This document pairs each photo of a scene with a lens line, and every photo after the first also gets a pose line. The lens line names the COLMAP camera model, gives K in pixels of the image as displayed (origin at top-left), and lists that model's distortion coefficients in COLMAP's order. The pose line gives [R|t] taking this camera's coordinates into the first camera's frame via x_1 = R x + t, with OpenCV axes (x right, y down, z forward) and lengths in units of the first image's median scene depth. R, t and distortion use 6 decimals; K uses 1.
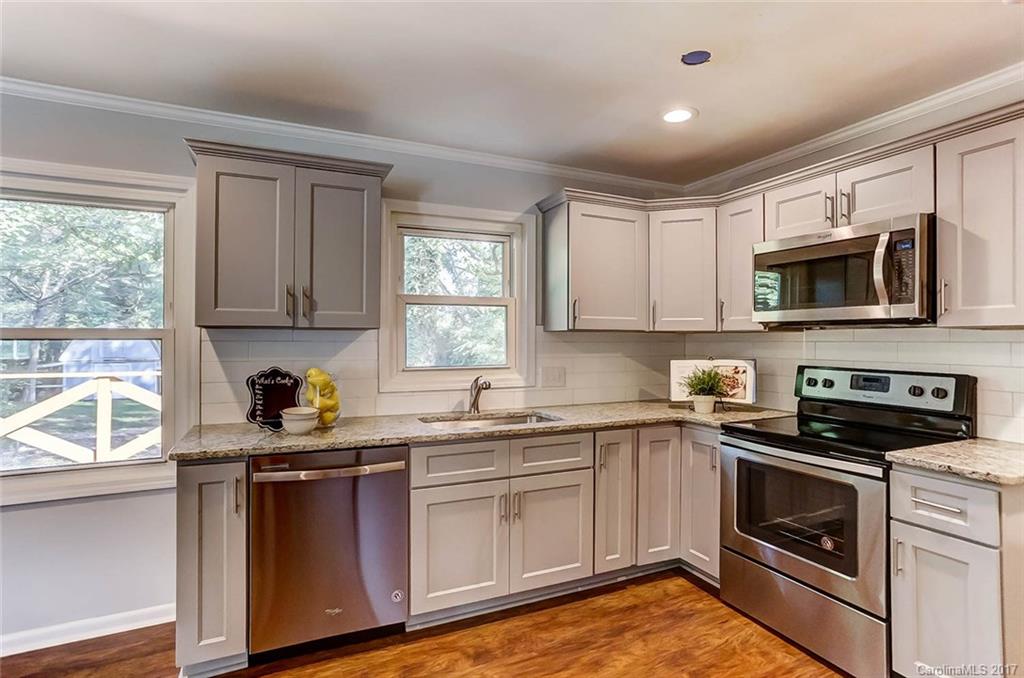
lens RADIAL K [[511.0, 0, 512.0], [0, 511.0, 339.0], [0, 0, 1]] dist [-0.020937, -0.000329]
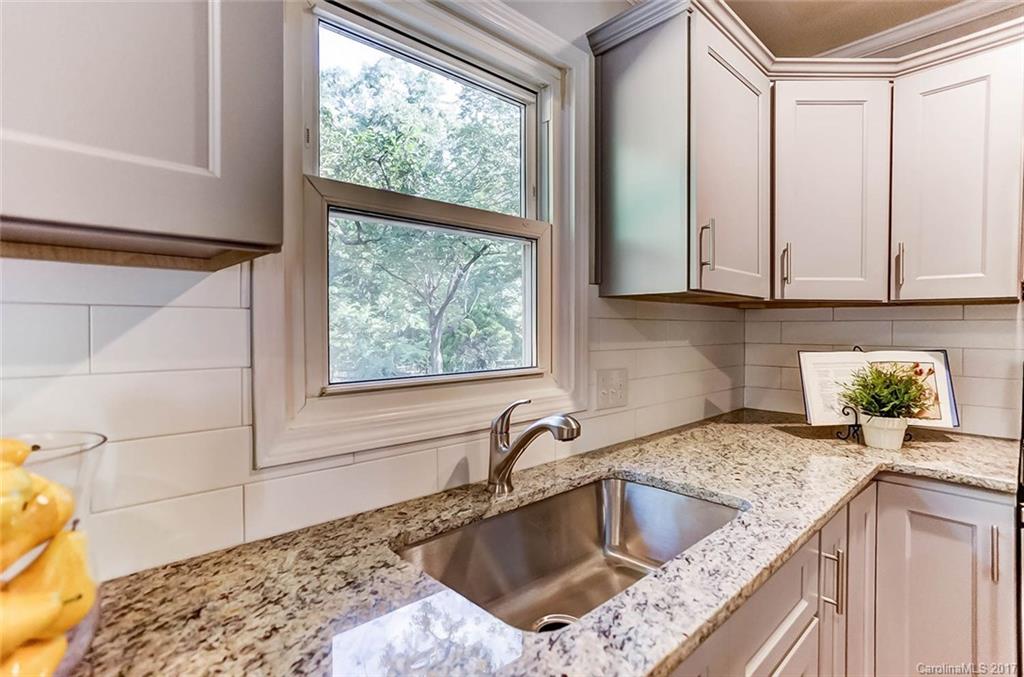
lens RADIAL K [[553.8, 0, 511.0], [0, 553.8, 325.8], [0, 0, 1]] dist [-0.001799, 0.000195]
pose [[0.959530, 0.001632, 0.281602, -0.173426], [-0.002406, 0.999994, 0.002405, 0.011984], [-0.281596, -0.002985, 0.959528, 0.527276]]
